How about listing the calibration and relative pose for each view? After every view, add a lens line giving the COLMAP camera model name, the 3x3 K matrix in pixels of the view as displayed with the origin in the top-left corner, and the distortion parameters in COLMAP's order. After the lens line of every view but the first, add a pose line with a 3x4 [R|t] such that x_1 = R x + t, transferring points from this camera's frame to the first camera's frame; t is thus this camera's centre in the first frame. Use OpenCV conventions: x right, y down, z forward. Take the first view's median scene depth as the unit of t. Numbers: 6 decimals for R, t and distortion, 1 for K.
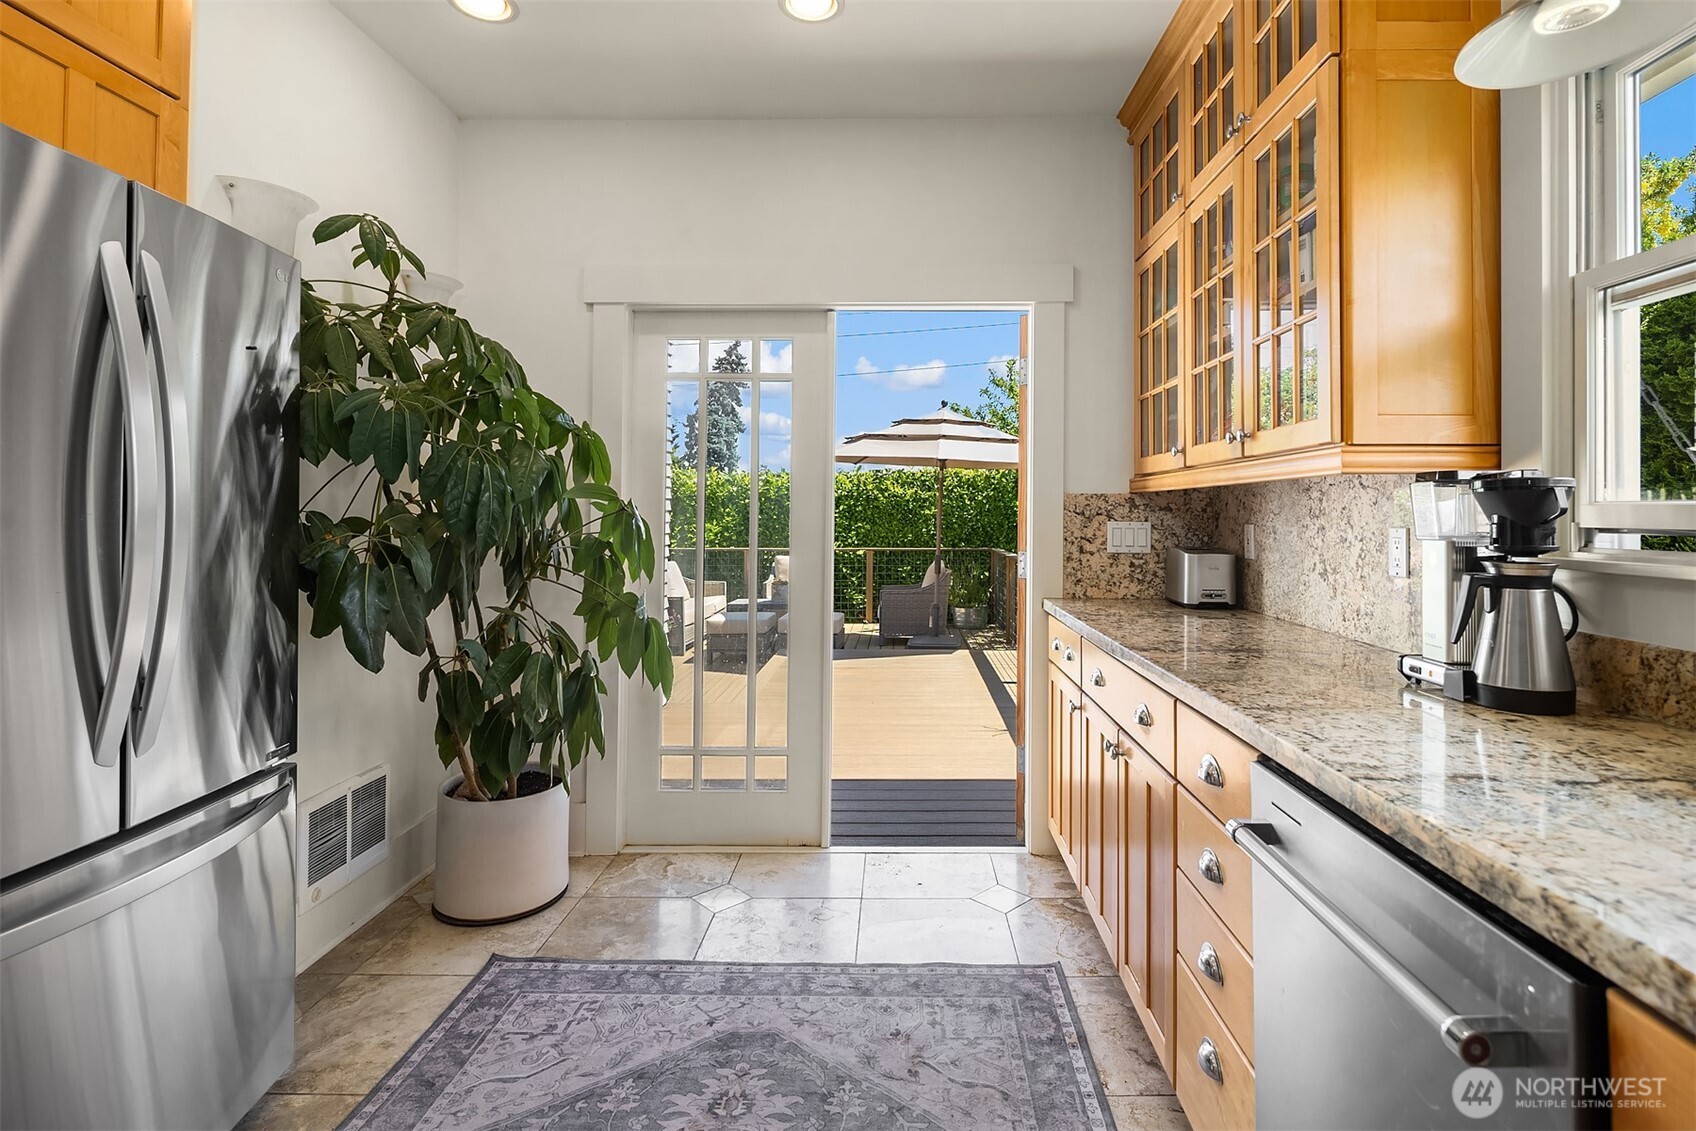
lens RADIAL K [[884.6, 0, 866.9], [0, 884.6, 495.2], [0, 0, 1]] dist [0.007009, -0.001924]
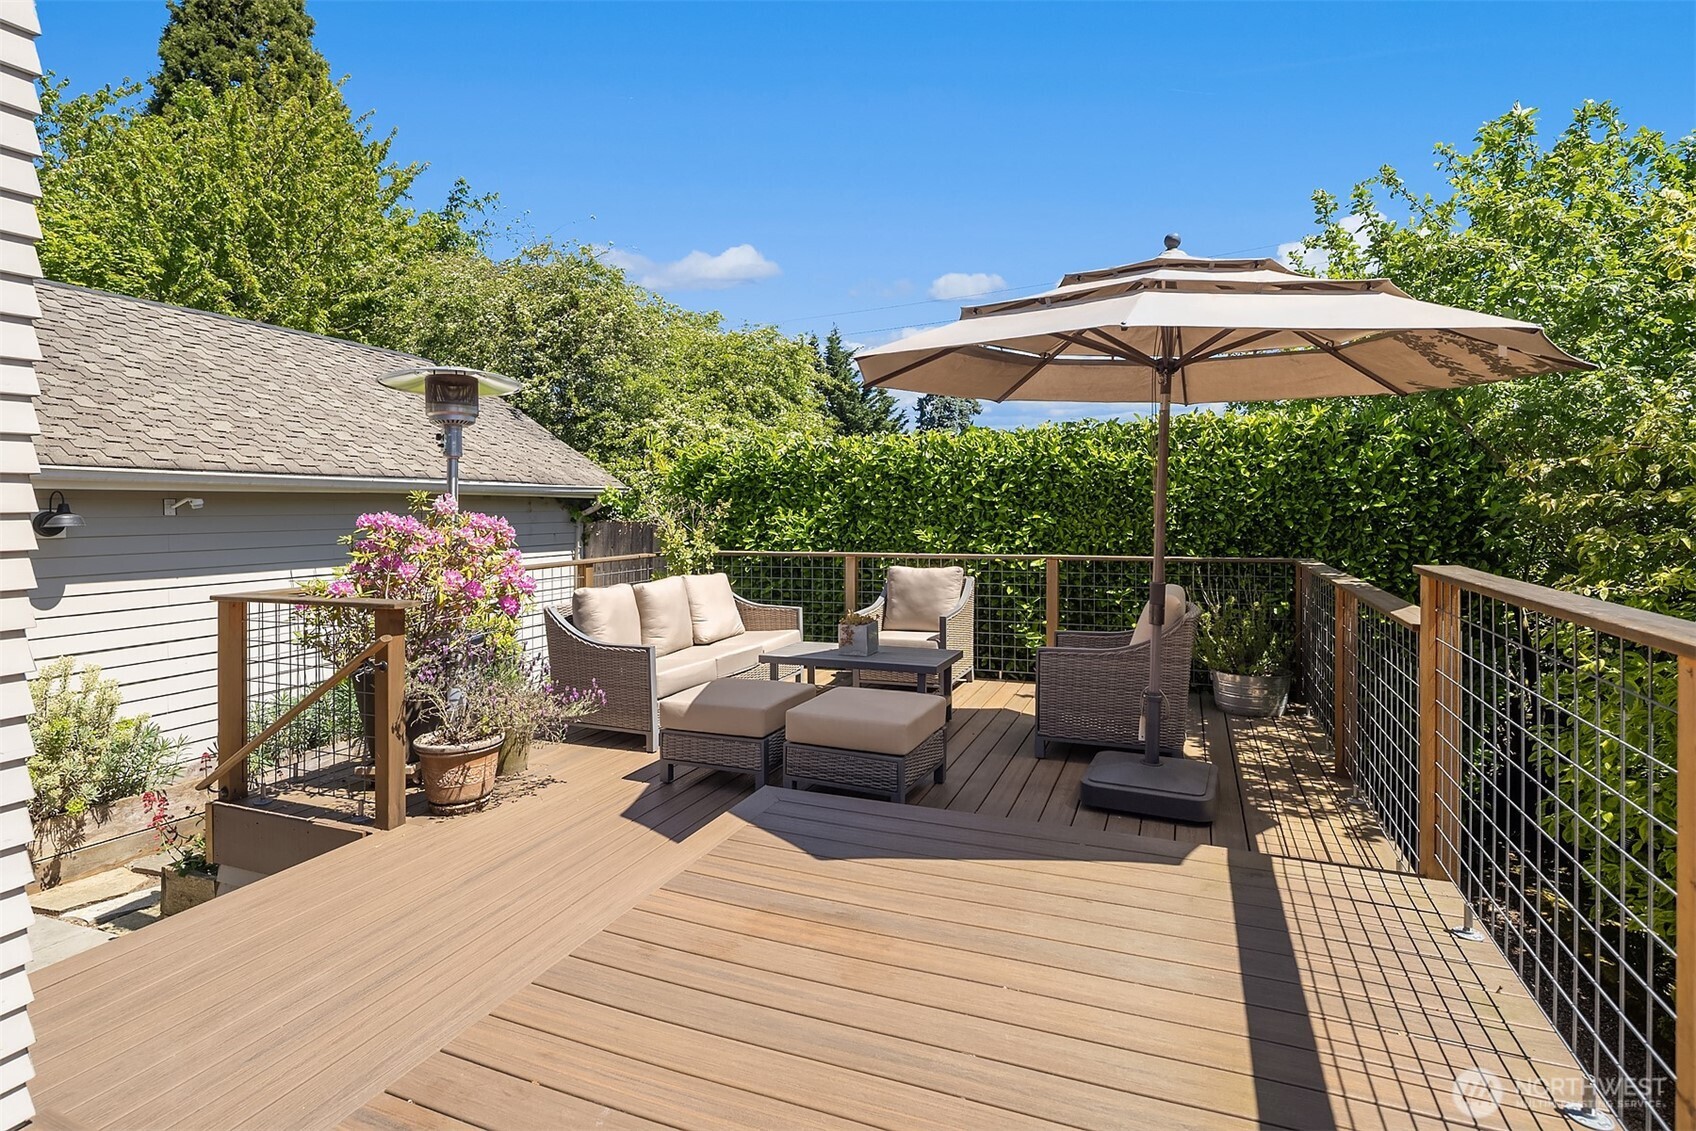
lens RADIAL K [[872.0, 0, 763.4], [0, 872.0, 509.7], [0, 0, 1]] dist [0.006246, -0.005863]
pose [[0.918292, -0.005796, -0.395860, 0.054984], [0.016528, 0.999582, 0.023707, 0.012544], [0.395558, -0.028313, 0.918005, 0.391579]]
